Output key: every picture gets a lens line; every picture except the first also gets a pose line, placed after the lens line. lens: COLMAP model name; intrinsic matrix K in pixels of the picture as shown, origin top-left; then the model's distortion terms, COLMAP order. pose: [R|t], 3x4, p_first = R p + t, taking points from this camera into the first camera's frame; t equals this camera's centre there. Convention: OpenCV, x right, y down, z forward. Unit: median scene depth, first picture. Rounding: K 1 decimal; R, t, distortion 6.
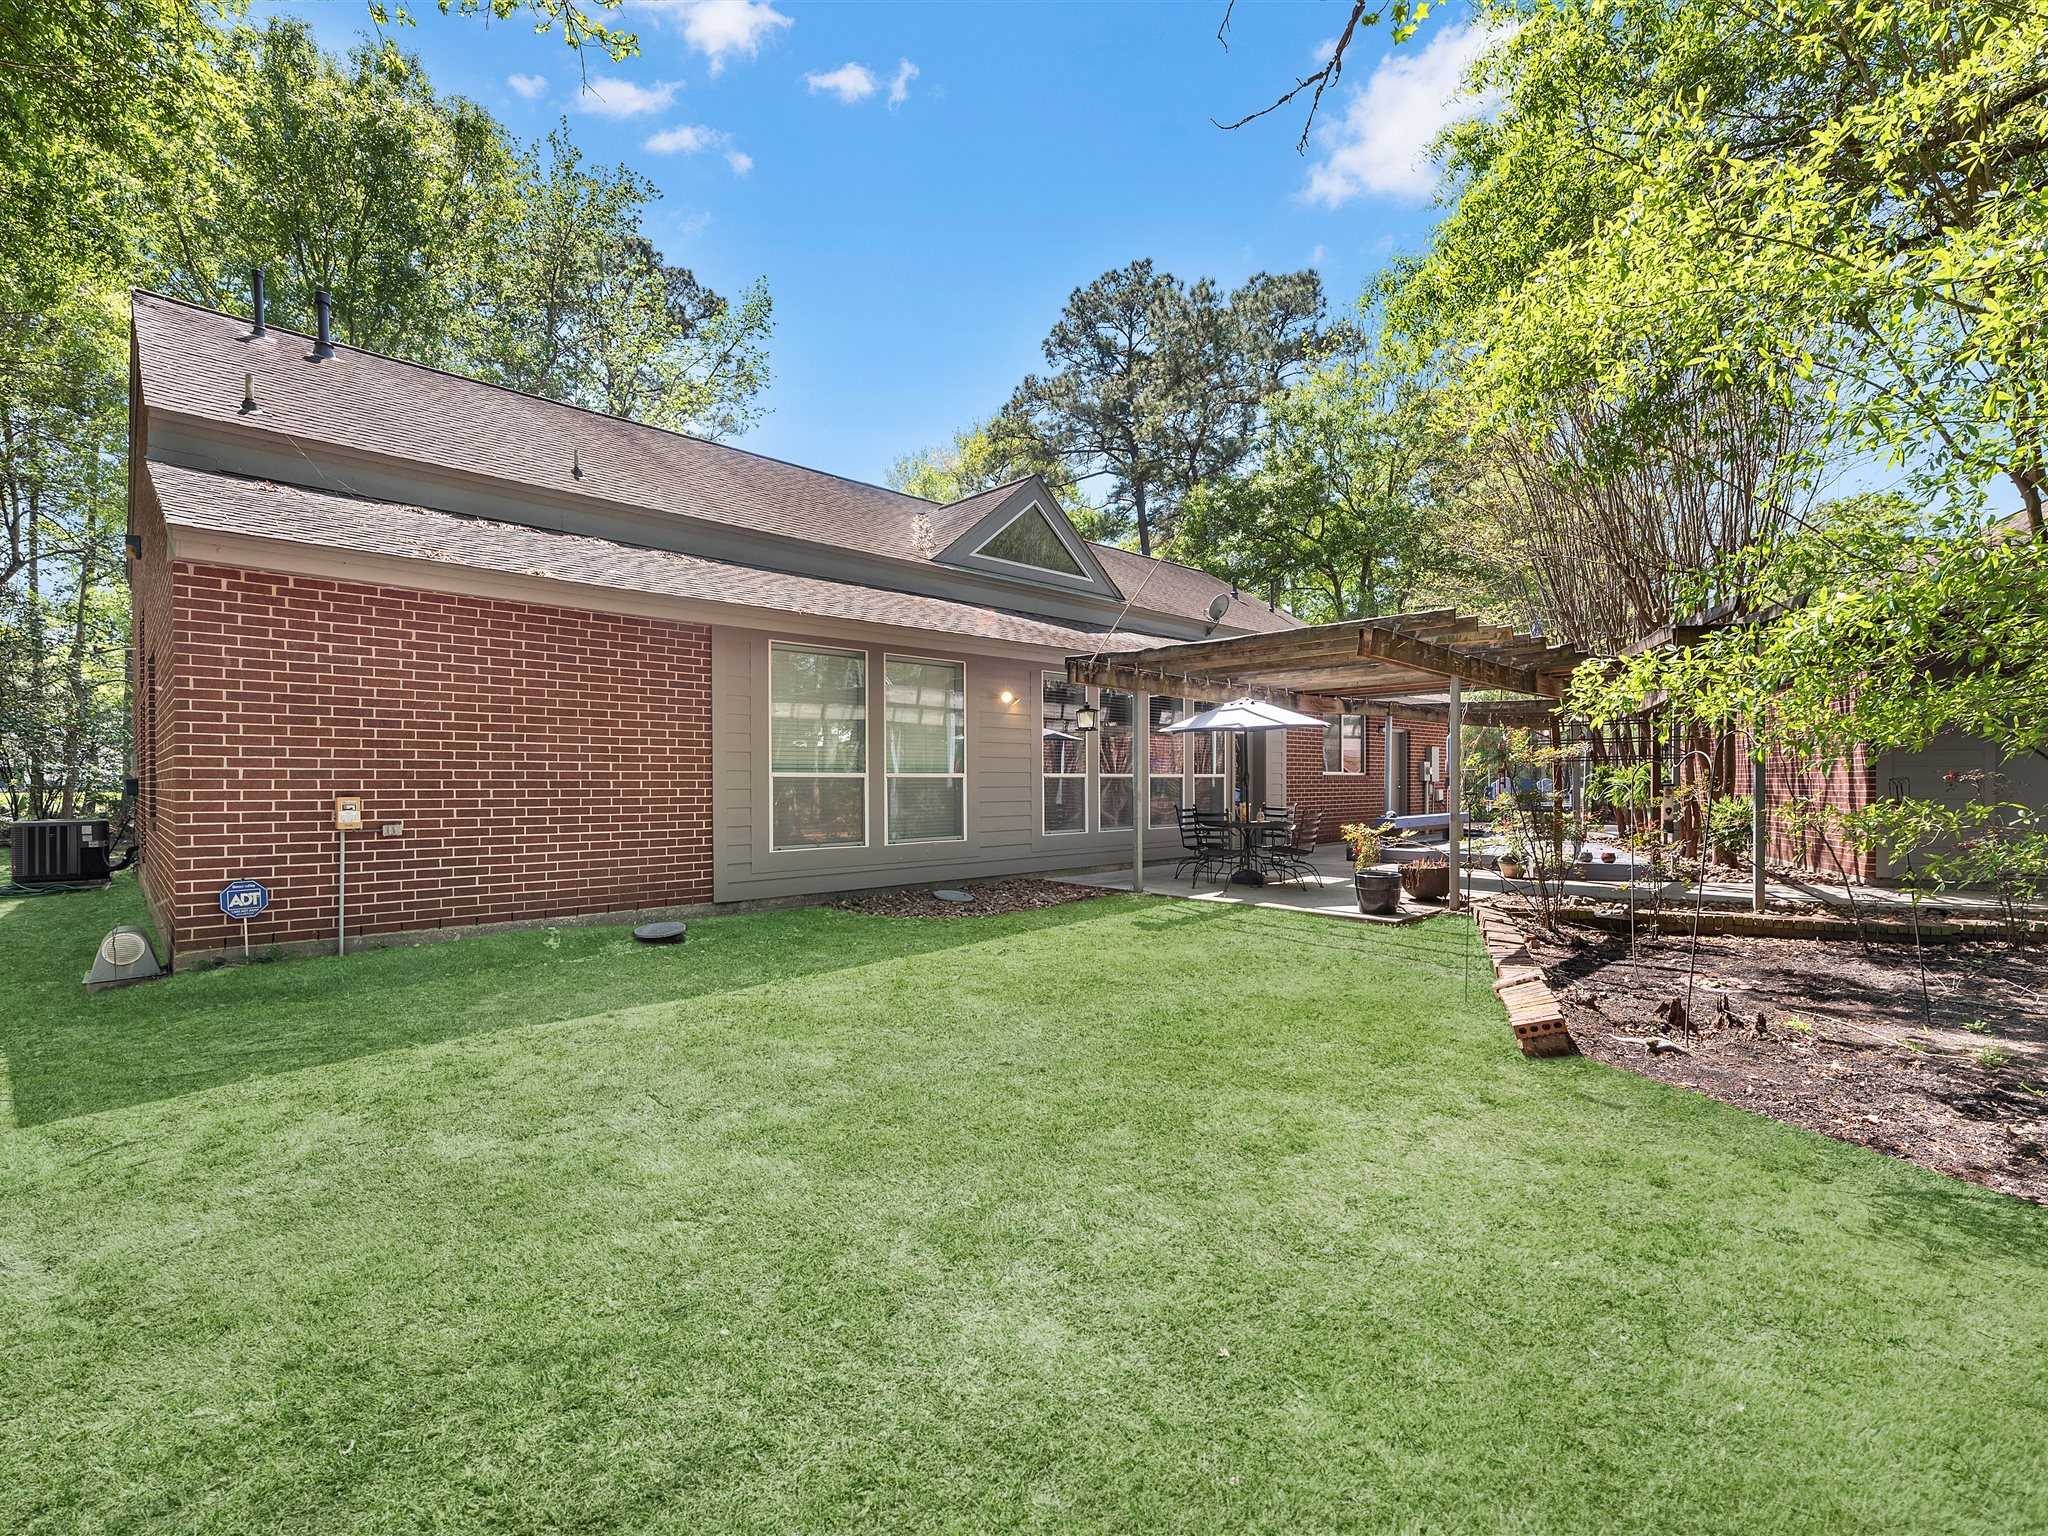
lens RADIAL K [[951.8, 0, 1024.0], [0, 951.8, 768.0], [0, 0, 1]] dist [-0.000011, -0.000110]
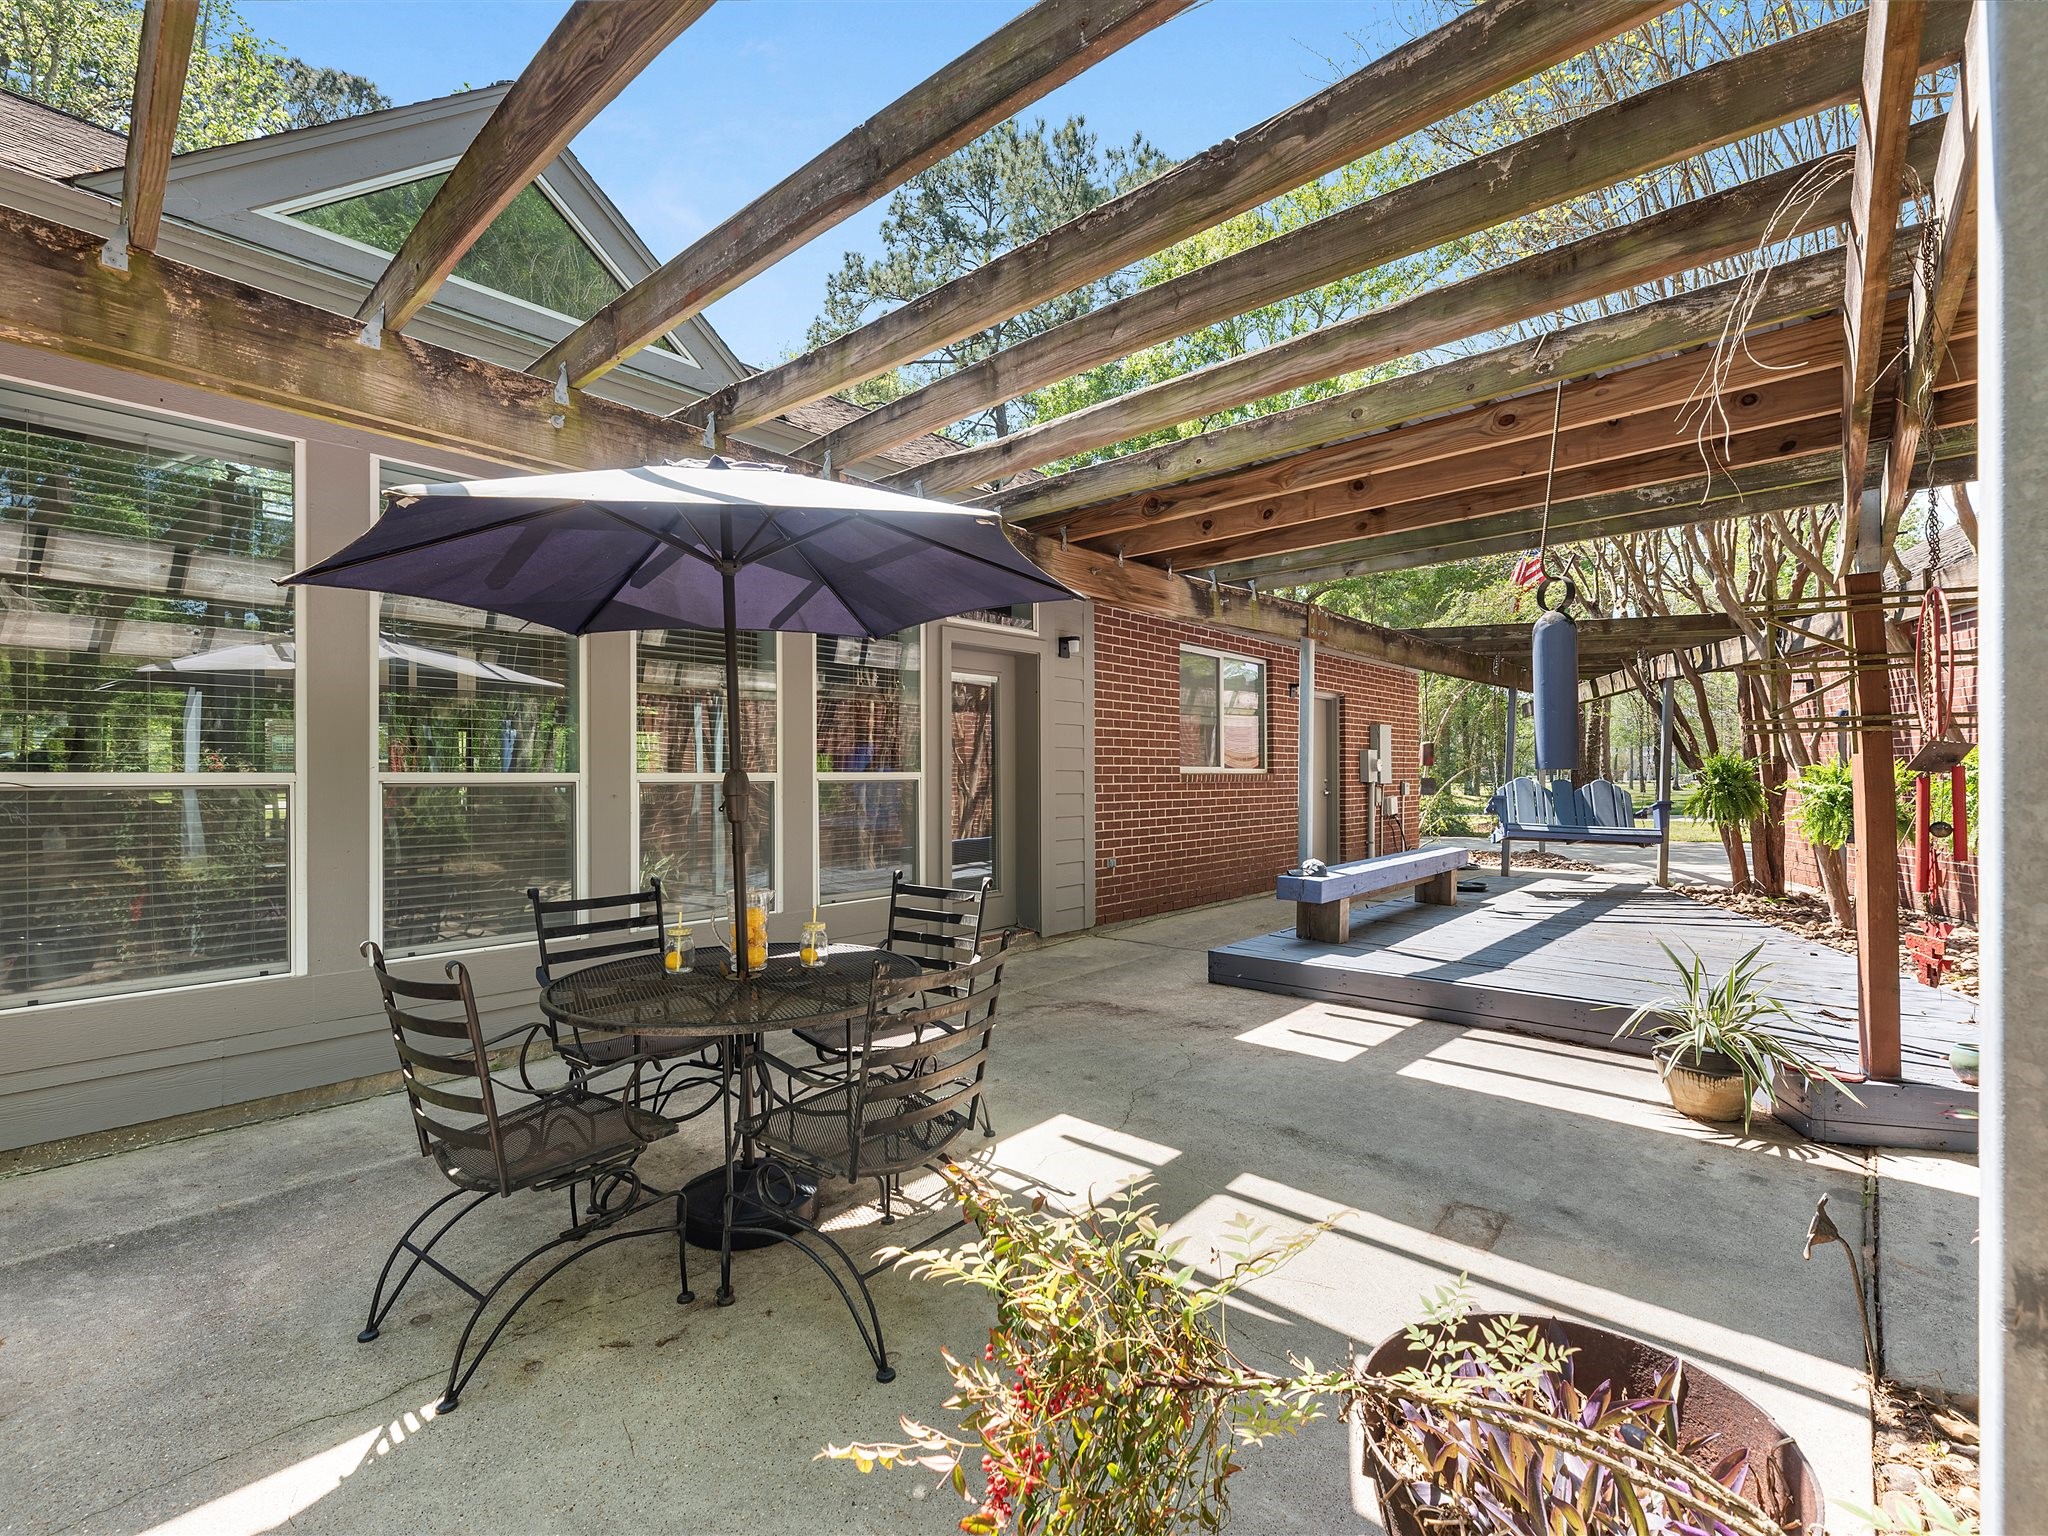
lens RADIAL K [[951.8, 0, 1024.0], [0, 951.8, 768.0], [0, 0, 1]] dist [-0.000011, -0.000110]
pose [[0.997481, -0.000996, 0.070922, 0.165016], [0.001193, 0.999996, -0.002730, 0.005991], [-0.070919, 0.002807, 0.997478, 0.423587]]
